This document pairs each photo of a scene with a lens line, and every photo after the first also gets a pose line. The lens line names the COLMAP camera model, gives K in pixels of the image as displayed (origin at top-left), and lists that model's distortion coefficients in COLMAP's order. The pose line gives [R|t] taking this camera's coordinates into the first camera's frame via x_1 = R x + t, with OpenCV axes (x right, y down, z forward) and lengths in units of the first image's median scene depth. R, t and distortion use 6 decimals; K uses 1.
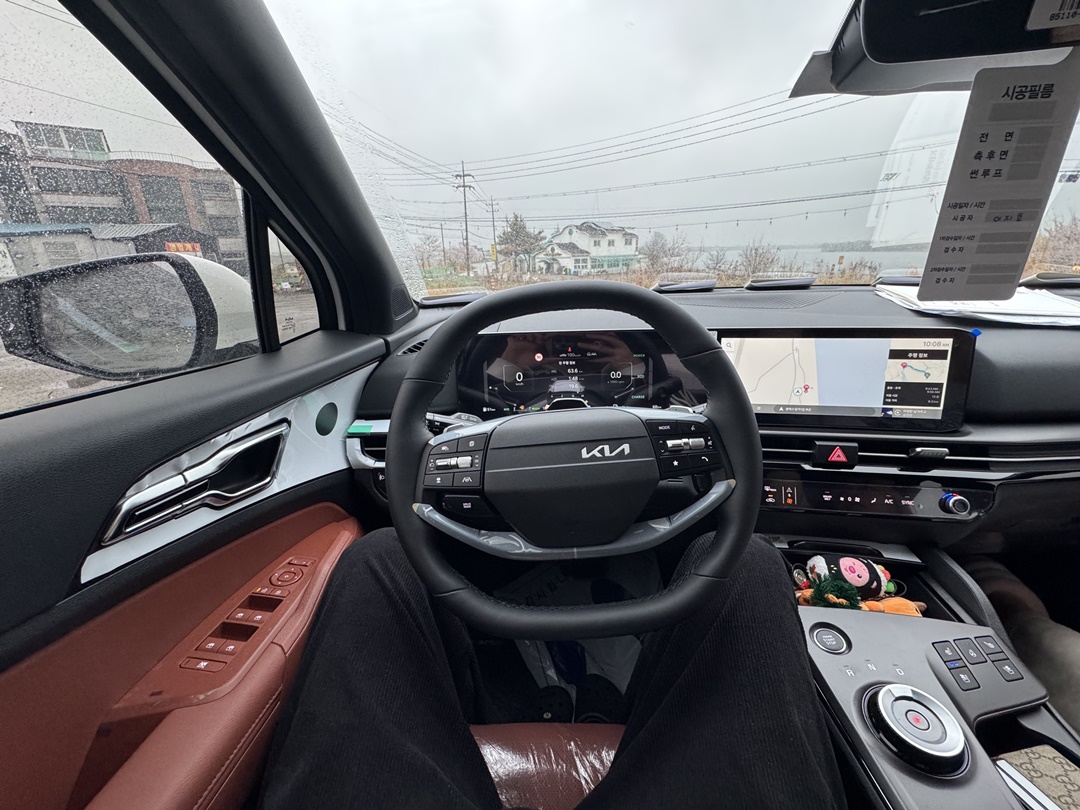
lens RADIAL K [[442.7, 0, 544.3], [0, 442.7, 408.5], [0, 0, 1]] dist [0.000810, -0.000714]
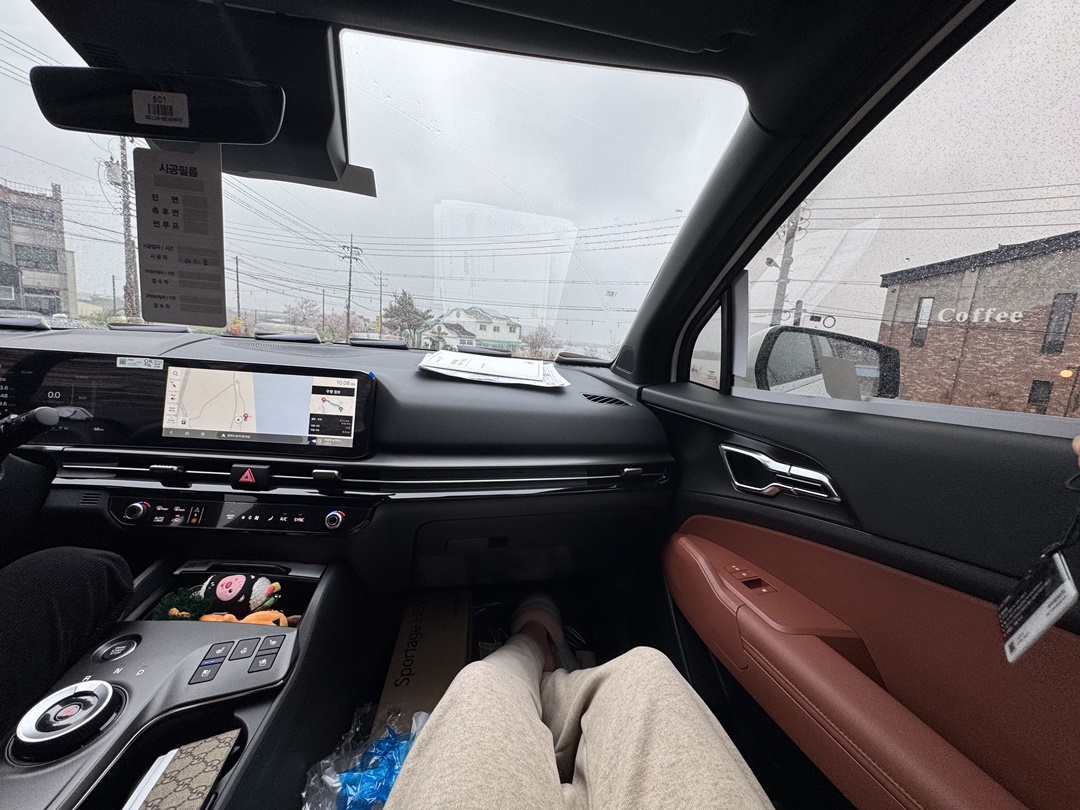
lens RADIAL K [[442.7, 0, 545.2], [0, 442.7, 406.3], [0, 0, 1]] dist [0.000810, -0.000714]
pose [[0.963662, 0.068851, 0.258097, 1.060395], [-0.020816, 0.982629, -0.184411, 0.119915], [-0.266311, 0.172338, 0.948356, -0.251379]]
